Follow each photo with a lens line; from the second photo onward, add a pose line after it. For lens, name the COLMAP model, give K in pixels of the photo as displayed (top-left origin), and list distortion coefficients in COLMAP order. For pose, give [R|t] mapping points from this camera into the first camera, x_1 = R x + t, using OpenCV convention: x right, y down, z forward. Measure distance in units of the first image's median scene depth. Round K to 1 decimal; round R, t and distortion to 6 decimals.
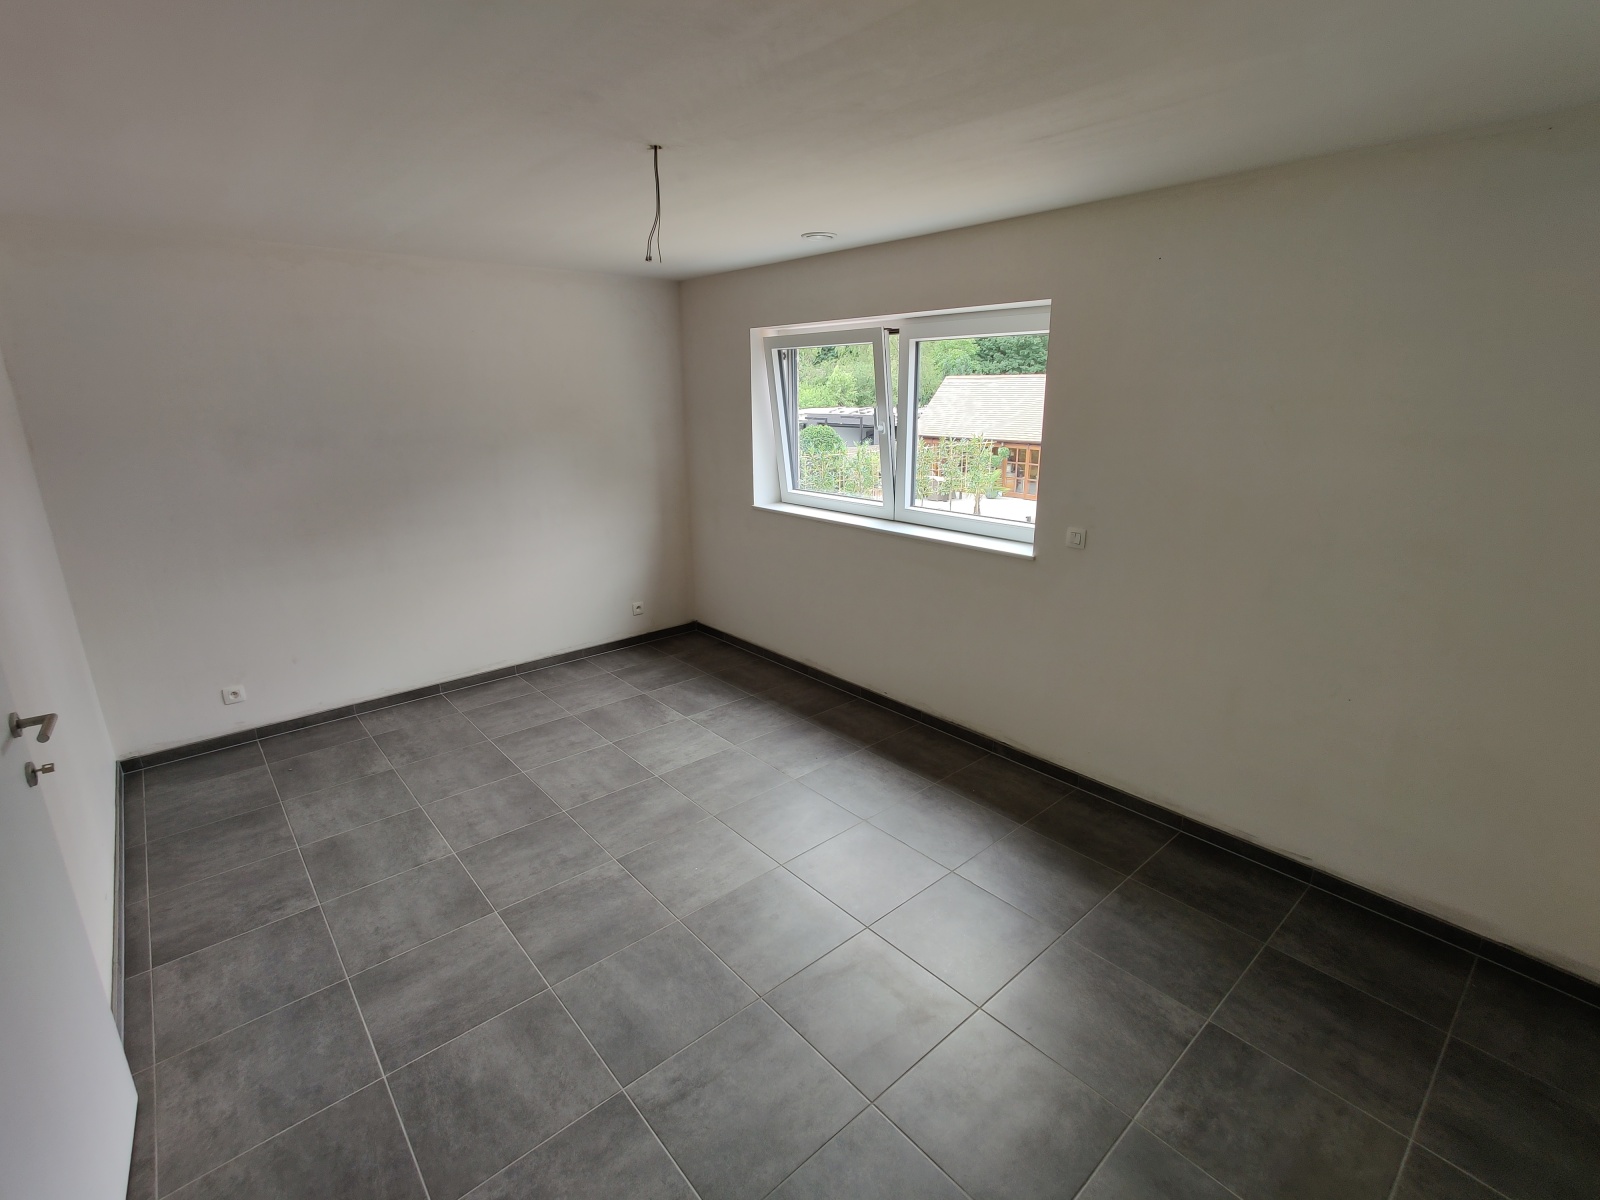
lens RADIAL K [[745.6, 0, 800.0], [0, 745.6, 600.0], [0, 0, 1]] dist [-0.006963, 0.000021]
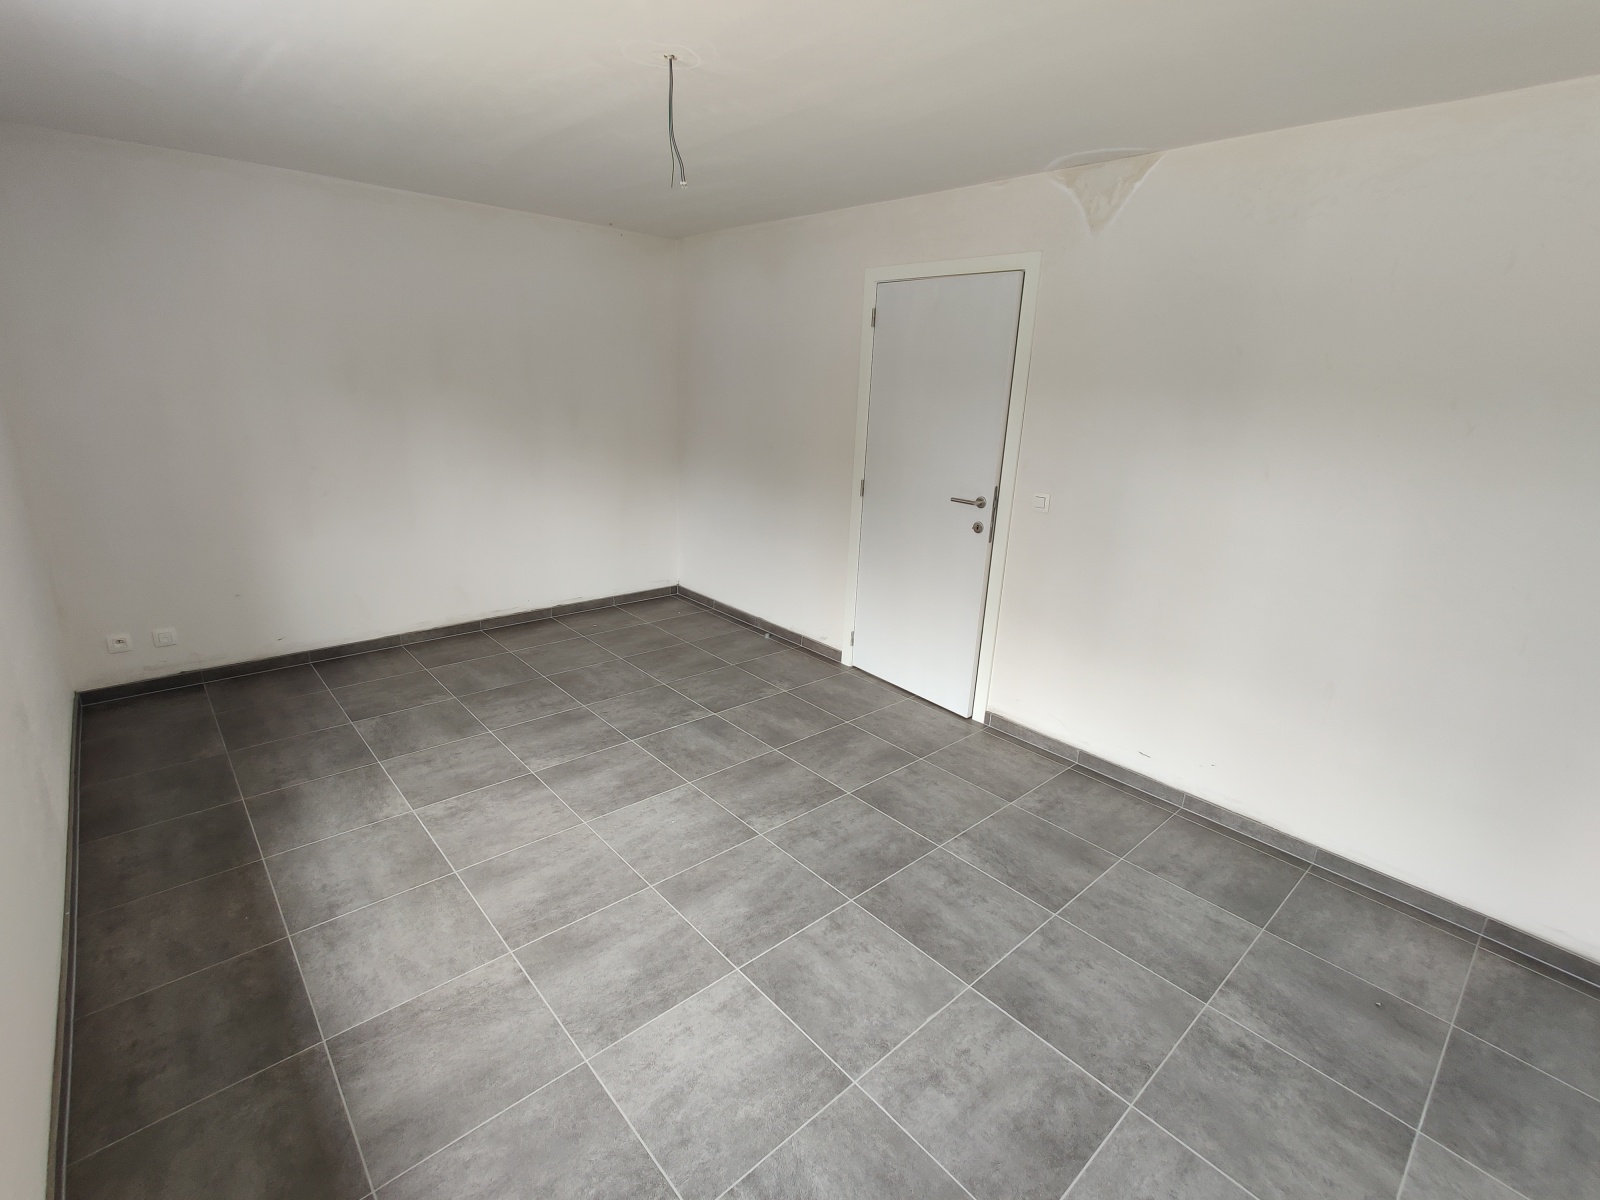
lens RADIAL K [[745.6, 0, 800.0], [0, 745.6, 600.0], [0, 0, 1]] dist [-0.006963, 0.000021]
pose [[-0.999251, -0.027814, -0.026892, -0.256471], [-0.037949, 0.839929, 0.541368, -0.395033], [0.007530, 0.541983, -0.840356, 1.575146]]
